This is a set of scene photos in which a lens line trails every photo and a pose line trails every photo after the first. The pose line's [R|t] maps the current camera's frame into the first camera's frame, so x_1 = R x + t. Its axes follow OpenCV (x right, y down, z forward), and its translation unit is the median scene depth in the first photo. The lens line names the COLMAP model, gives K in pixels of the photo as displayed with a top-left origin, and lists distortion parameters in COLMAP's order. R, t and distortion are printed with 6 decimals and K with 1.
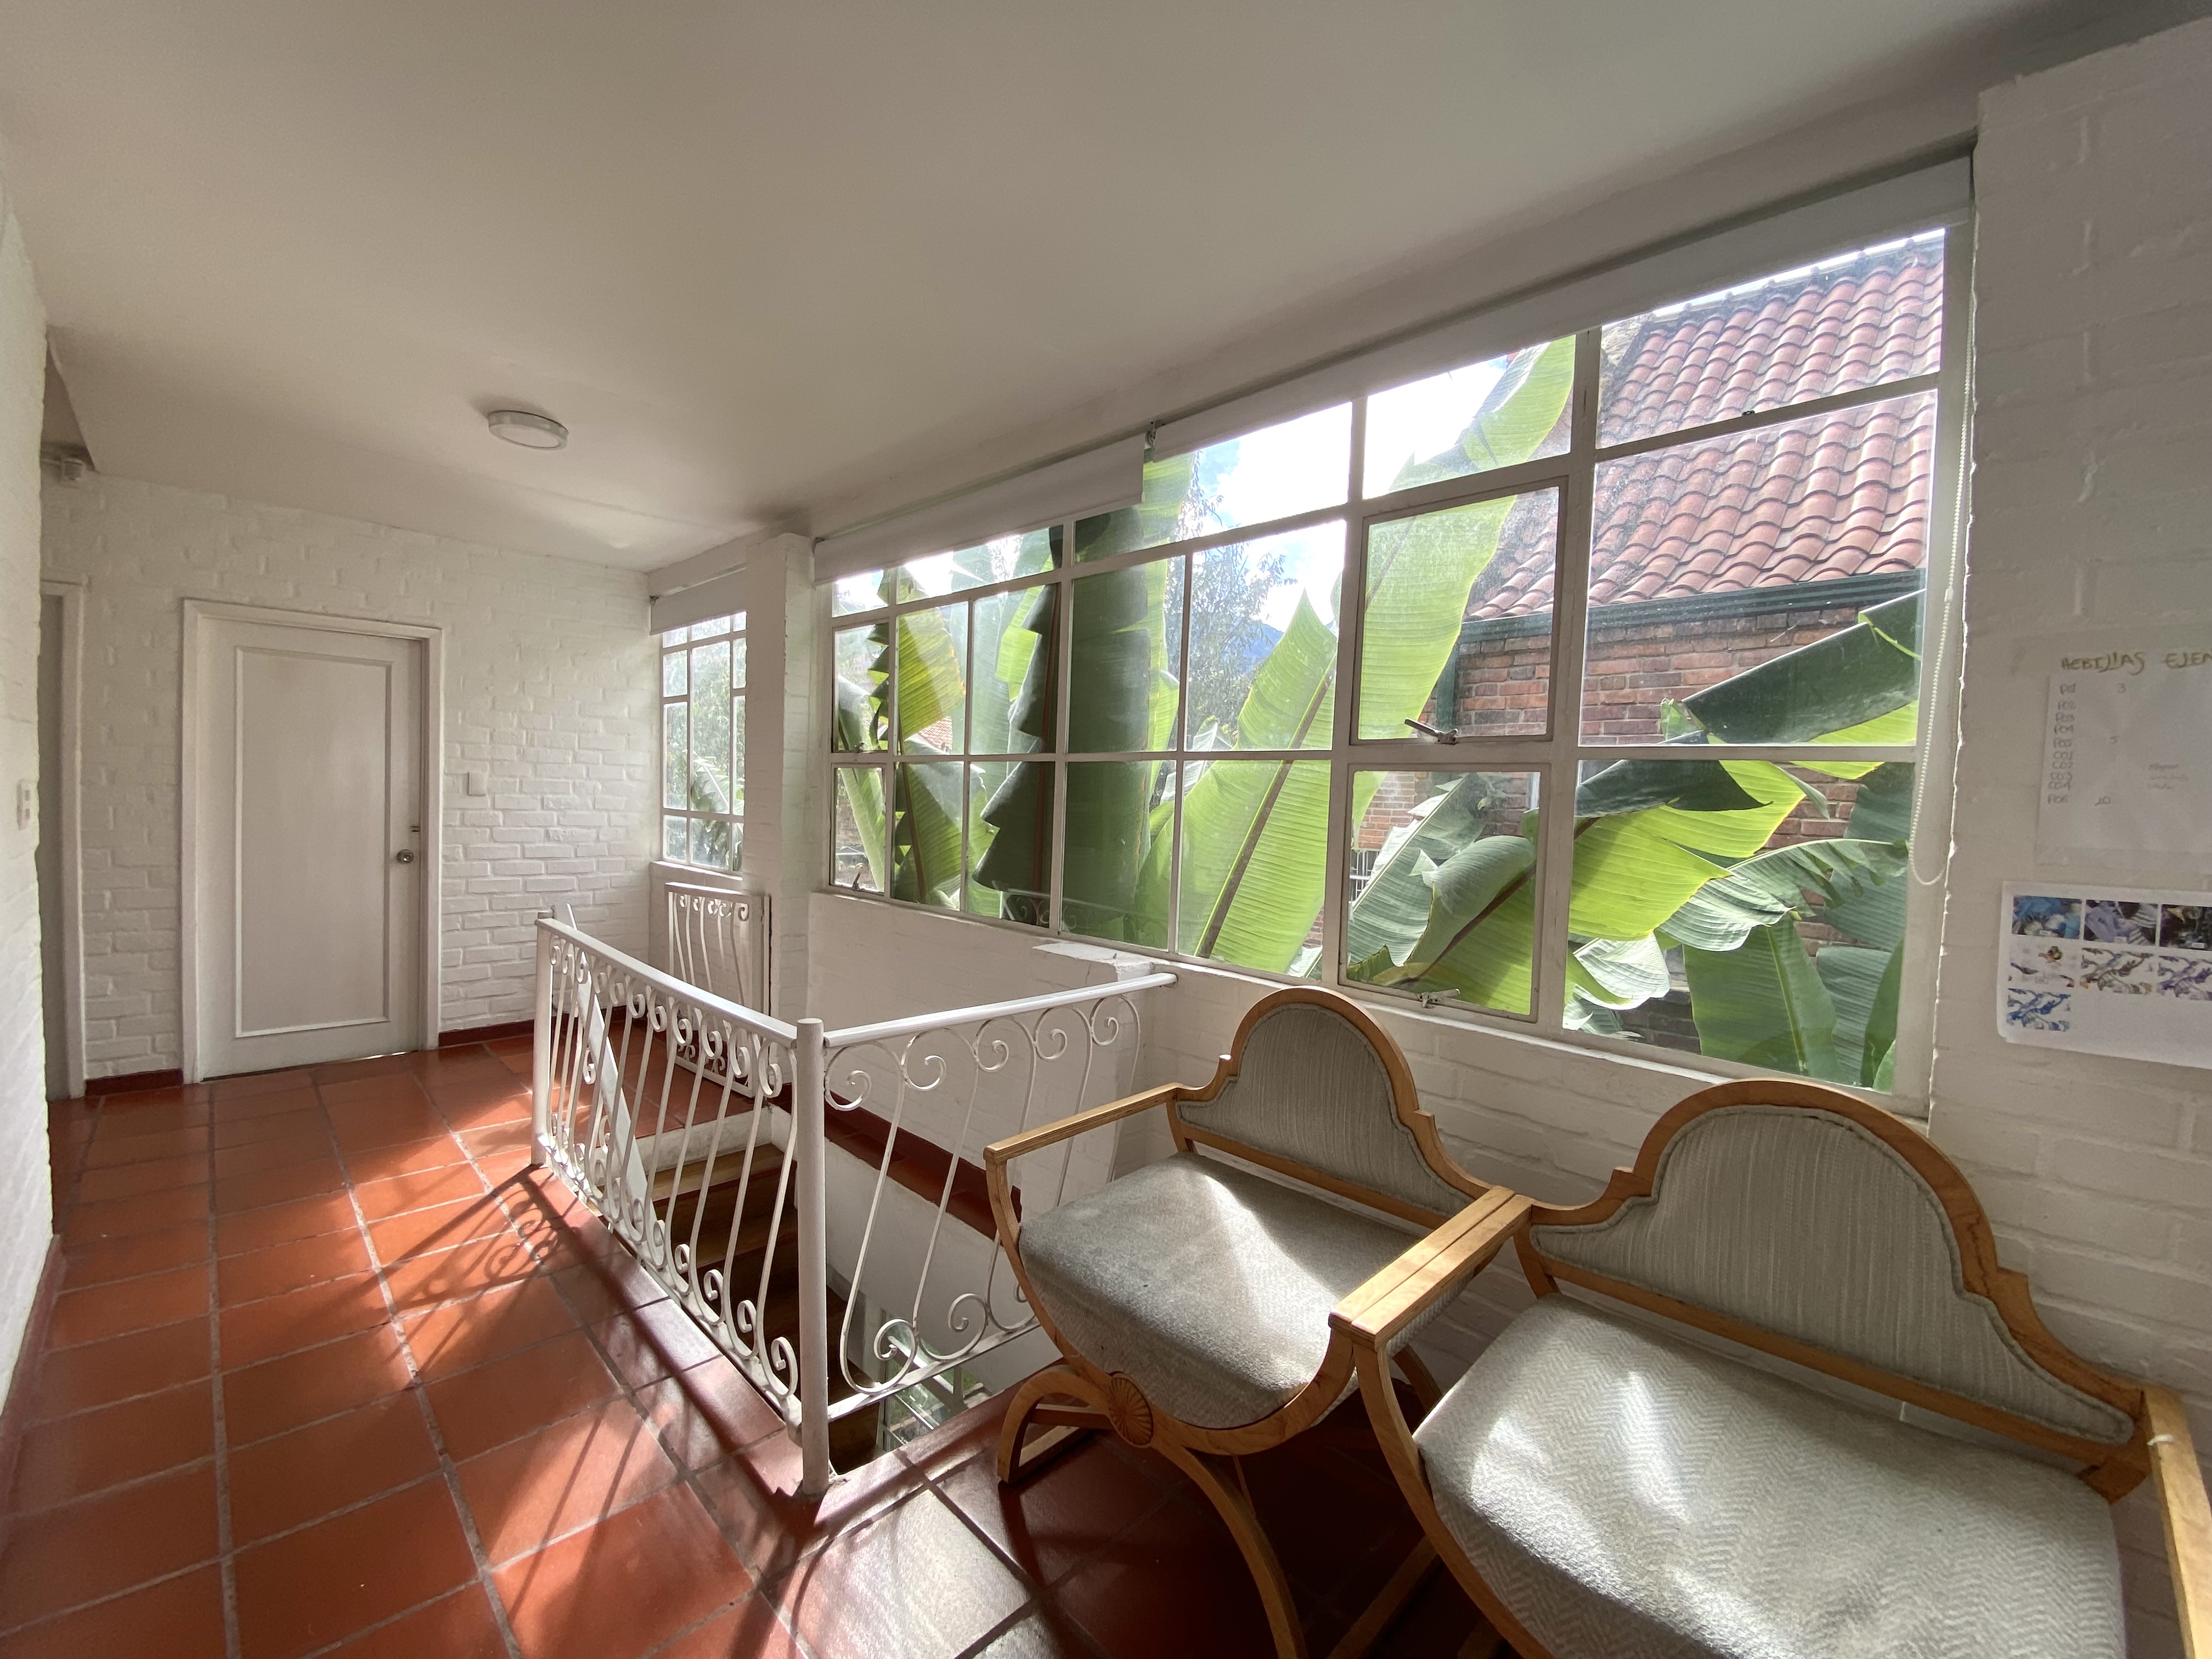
lens RADIAL K [[903.6, 0, 1092.7], [0, 903.6, 834.6], [0, 0, 1]] dist [-0.002569, -0.002720]
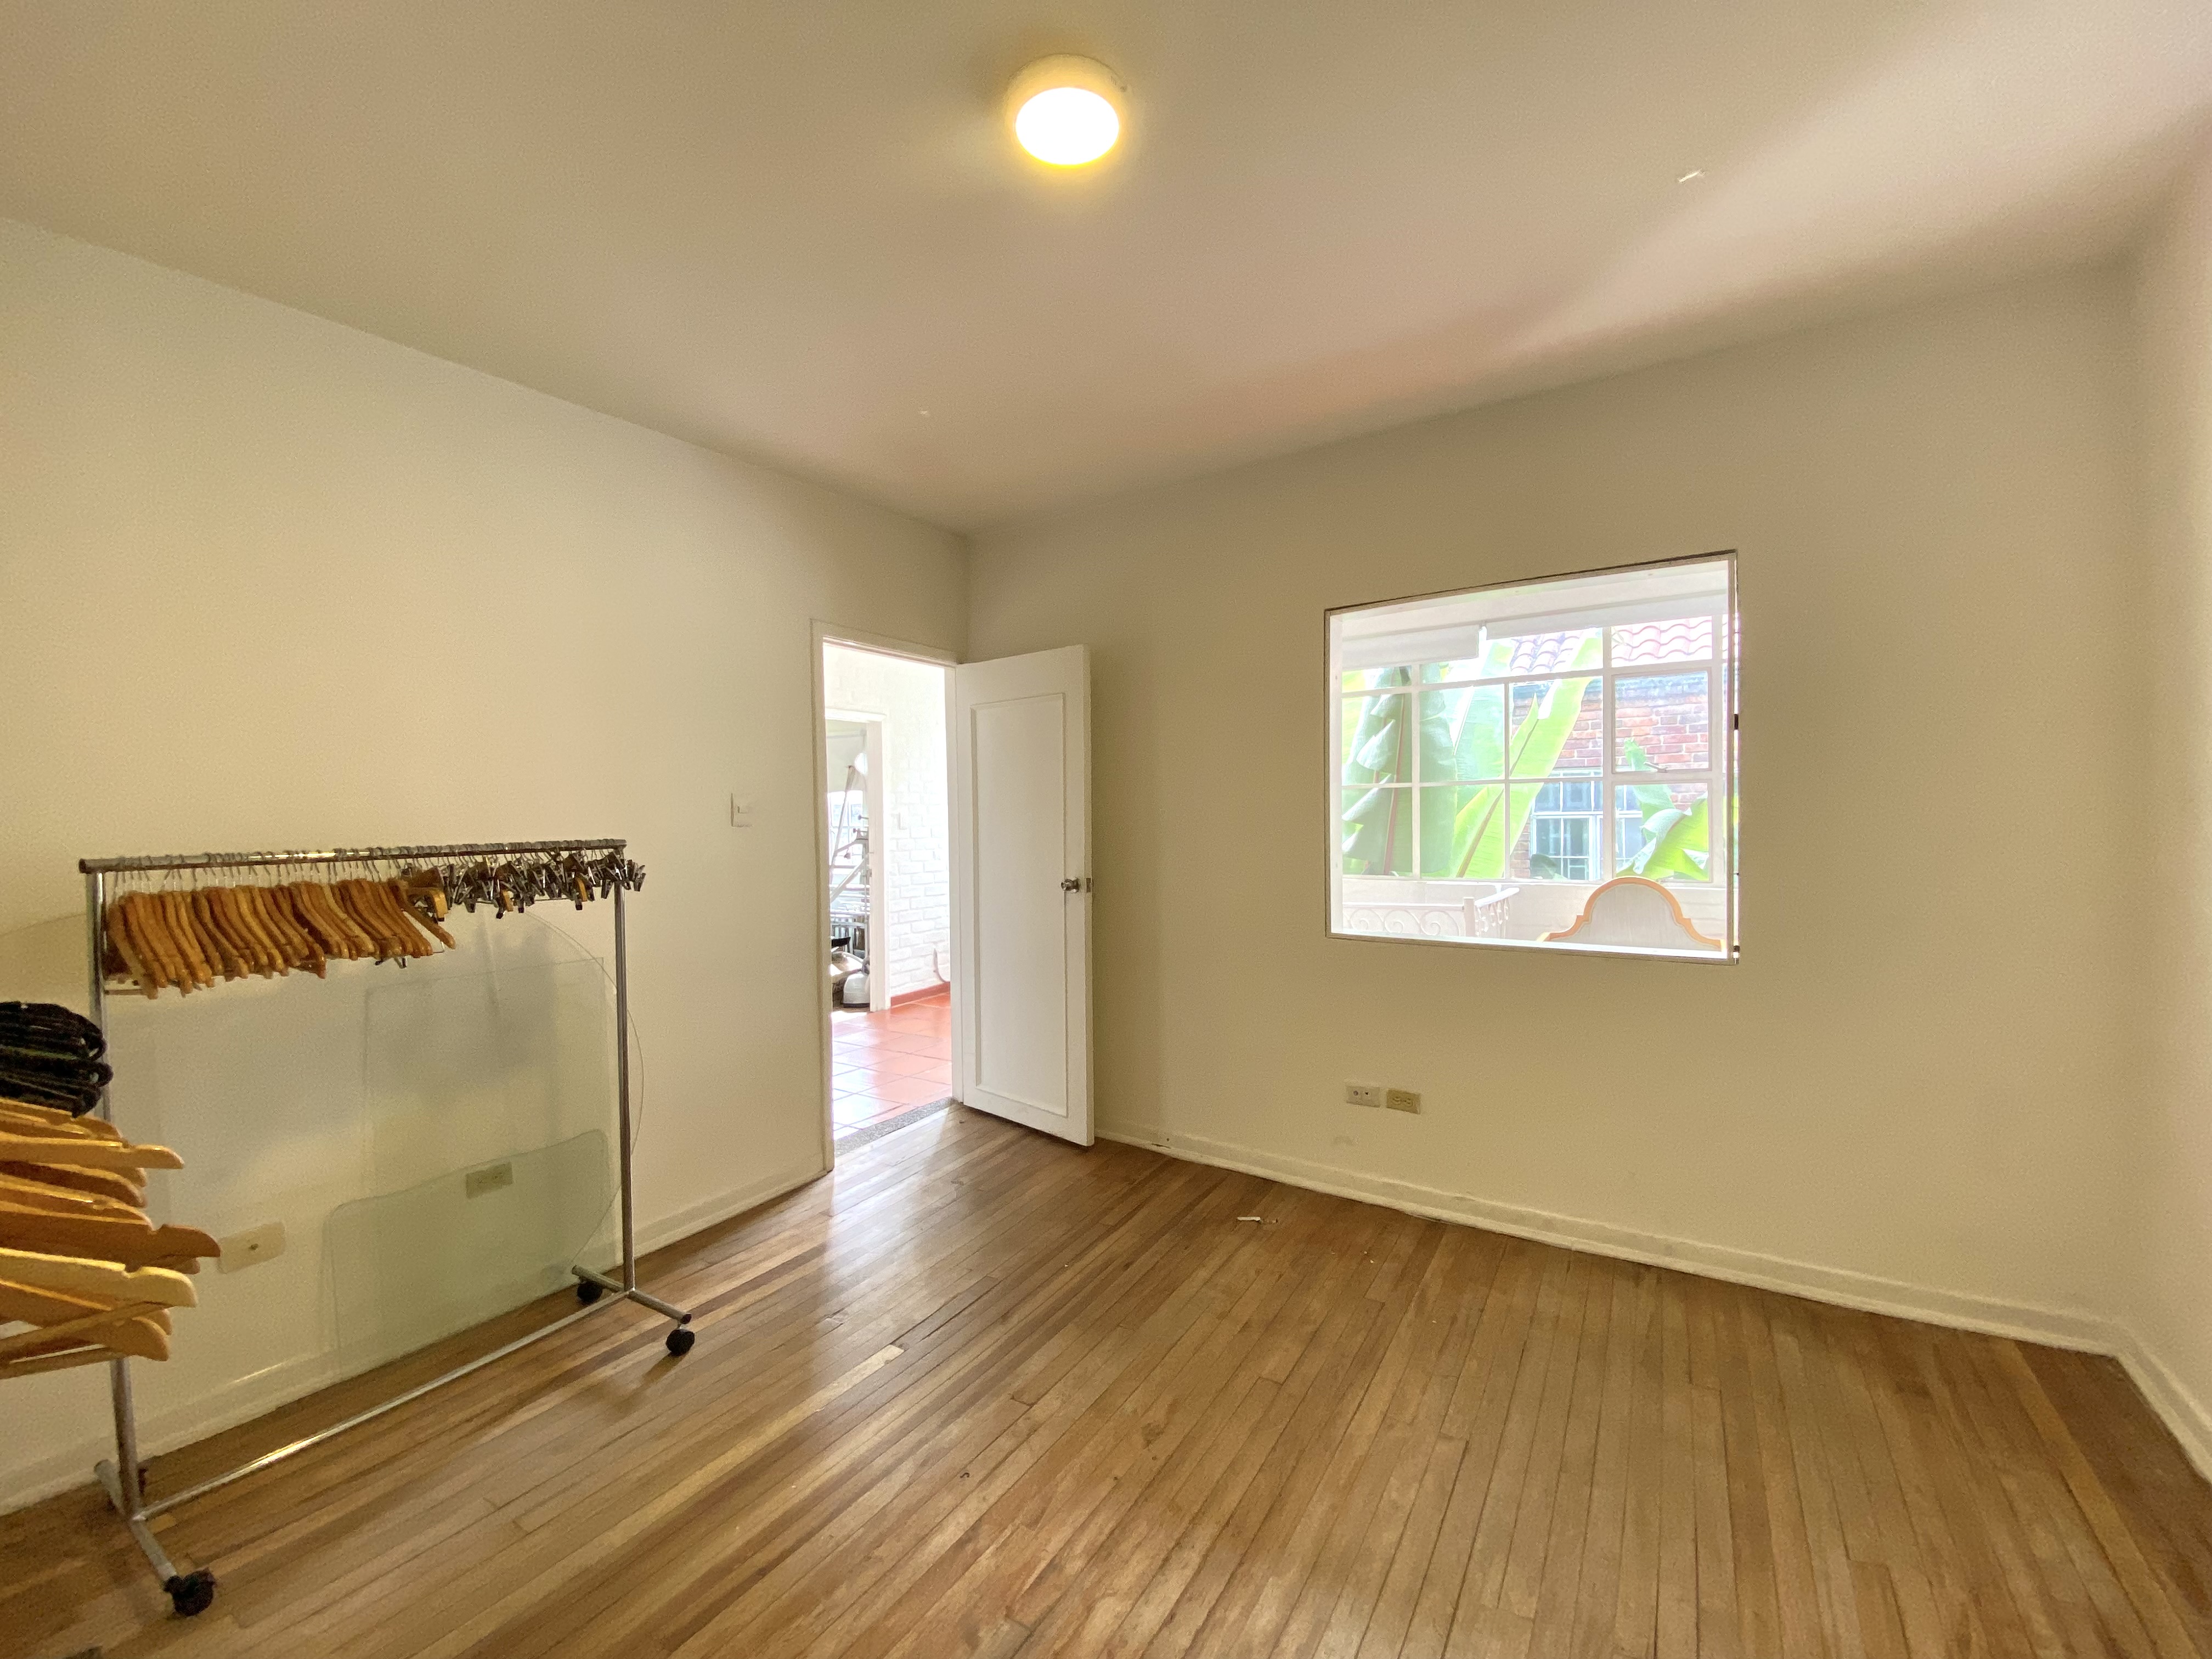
lens RADIAL K [[903.6, 0, 1116.0], [0, 903.6, 825.2], [0, 0, 1]] dist [-0.002569, -0.002720]
pose [[0.986416, -0.055073, 0.154758, -1.479237], [0.059211, 0.997997, -0.022255, 0.005612], [-0.153223, 0.031116, 0.987702, -1.184375]]
